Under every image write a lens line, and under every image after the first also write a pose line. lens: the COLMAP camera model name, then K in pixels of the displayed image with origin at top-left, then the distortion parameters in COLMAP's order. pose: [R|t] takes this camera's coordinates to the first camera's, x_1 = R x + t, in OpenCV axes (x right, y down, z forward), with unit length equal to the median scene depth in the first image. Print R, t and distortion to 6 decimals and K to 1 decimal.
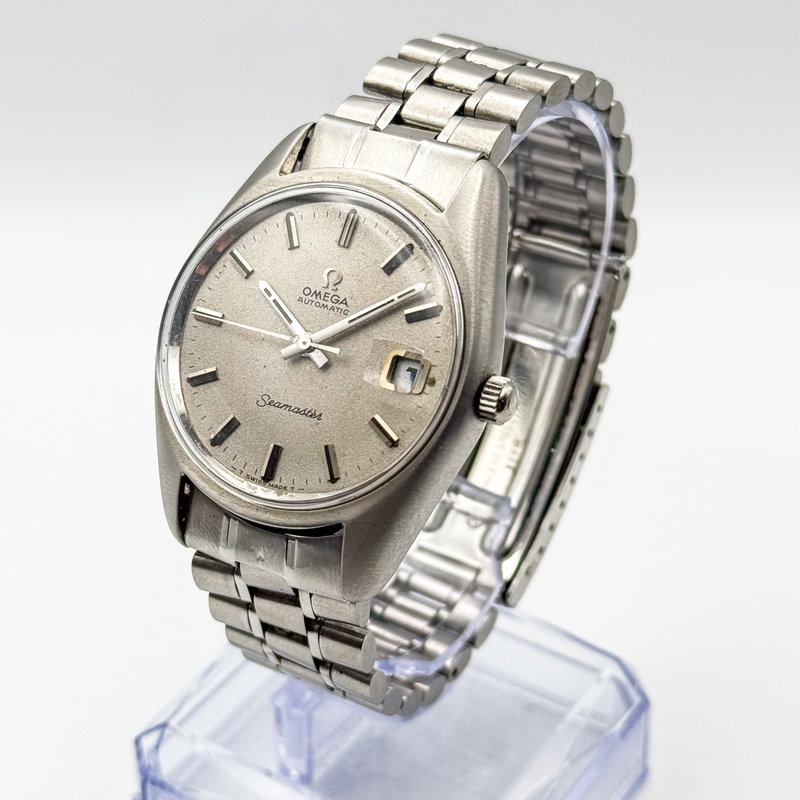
lens RADIAL K [[2062.8, 0, 400.0], [0, 2062.8, 400.0], [0, 0, 1]] dist [0.129932, 0.923335]
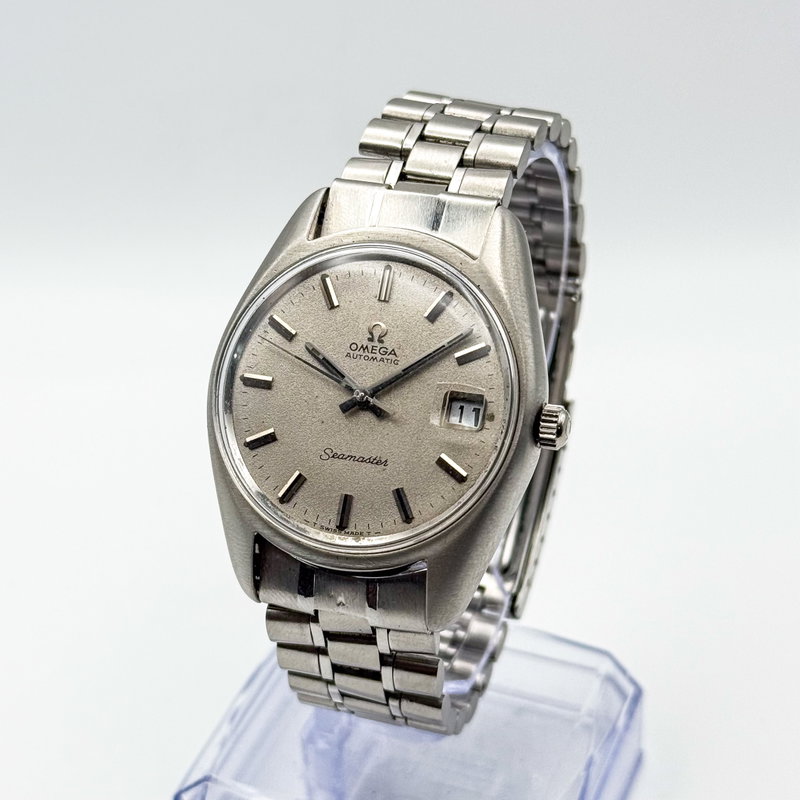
lens RADIAL K [[2062.8, 0, 400.0], [0, 2062.8, 400.0], [0, 0, 1]] dist [0.129932, 0.923335]
pose [[0.979280, -0.119920, 0.163188, -0.191655], [0.121458, 0.992596, 0.000557, -0.022535], [-0.162046, 0.019275, 0.986595, -0.046018]]
